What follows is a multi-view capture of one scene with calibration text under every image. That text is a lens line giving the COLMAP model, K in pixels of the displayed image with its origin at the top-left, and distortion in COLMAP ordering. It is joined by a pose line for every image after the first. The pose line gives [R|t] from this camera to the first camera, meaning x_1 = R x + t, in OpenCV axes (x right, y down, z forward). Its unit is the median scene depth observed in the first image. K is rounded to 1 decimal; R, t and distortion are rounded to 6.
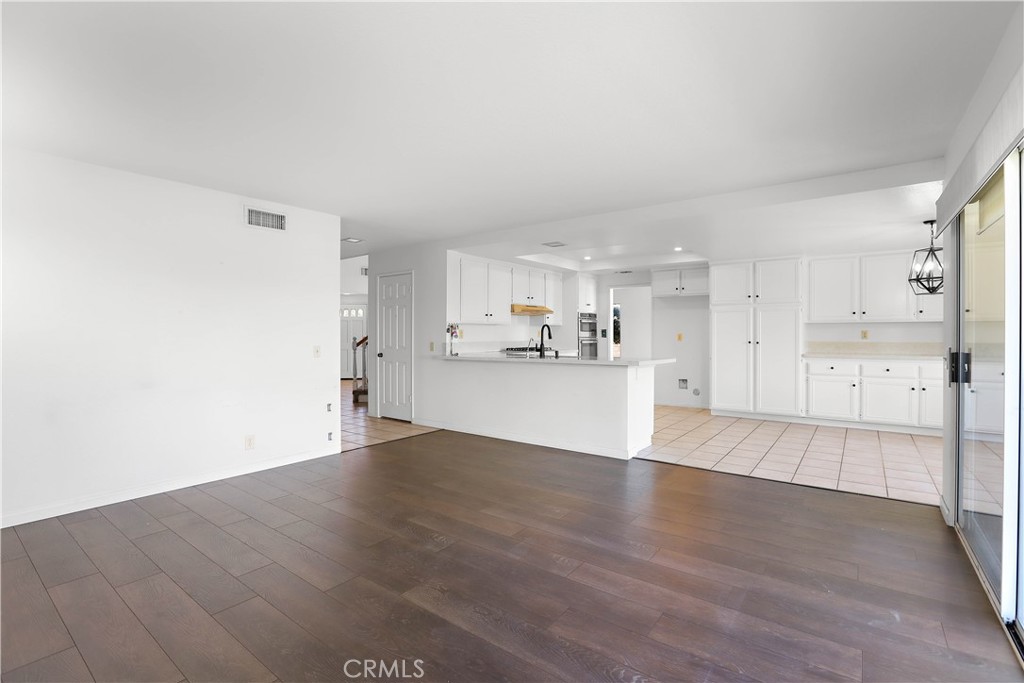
lens RADIAL K [[471.8, 0, 509.4], [0, 471.8, 338.0], [0, 0, 1]] dist [-0.028783, 0.006808]
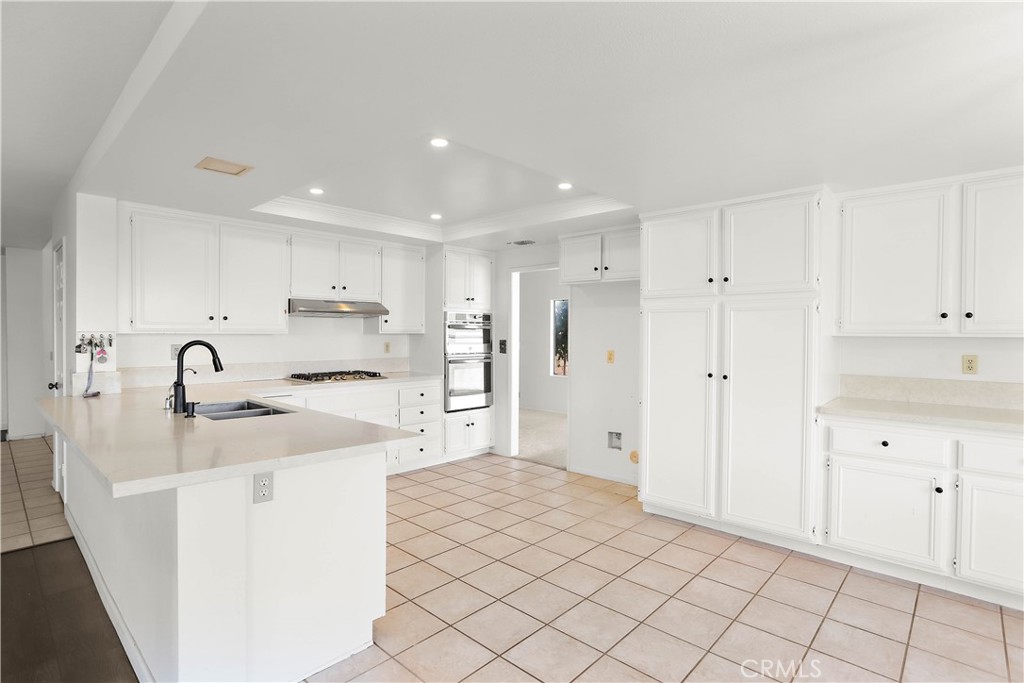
lens RADIAL K [[502.6, 0, 505.8], [0, 502.6, 344.1], [0, 0, 1]] dist [-0.022870, 0.003958]
pose [[0.993822, 0.007327, -0.110742, 0.366598], [-0.005848, 0.999889, 0.013668, -0.028909], [0.110829, -0.012936, 0.993755, 0.471639]]
